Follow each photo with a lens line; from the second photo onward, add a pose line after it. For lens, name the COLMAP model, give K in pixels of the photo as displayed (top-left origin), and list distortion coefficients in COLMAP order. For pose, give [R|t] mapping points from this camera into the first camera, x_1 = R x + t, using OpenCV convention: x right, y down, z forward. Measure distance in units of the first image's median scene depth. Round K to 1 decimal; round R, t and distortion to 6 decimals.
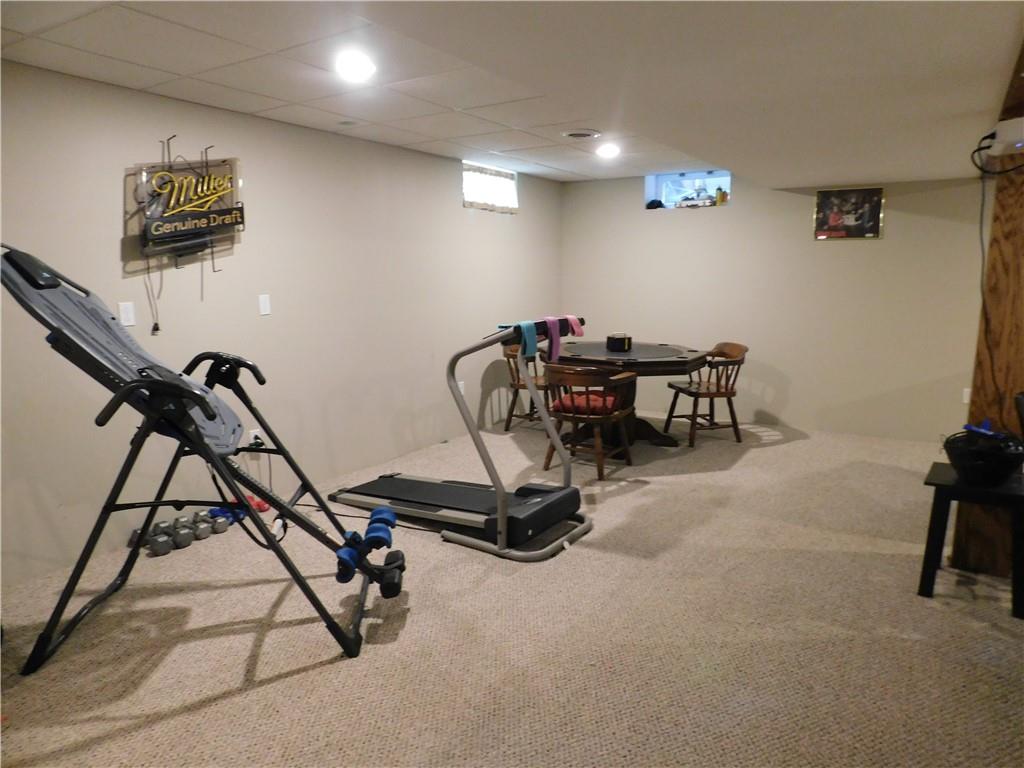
lens RADIAL K [[668.9, 0, 510.6], [0, 668.9, 380.7], [0, 0, 1]] dist [-0.054096, 0.032923]
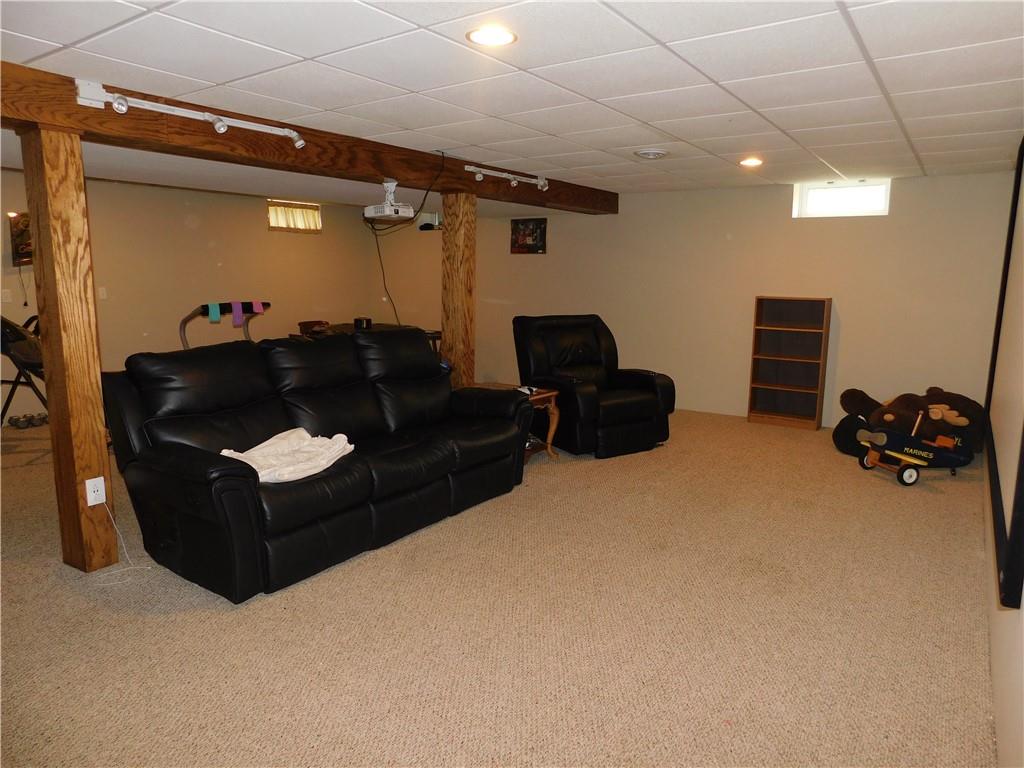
lens RADIAL K [[668.9, 0, 513.6], [0, 668.9, 388.6], [0, 0, 1]] dist [-0.054096, 0.032923]
pose [[0.998483, 0.023688, -0.049699, 0.562895], [-0.023034, 0.999641, 0.013684, 0.059959], [0.050005, -0.012519, 0.998671, -0.459615]]
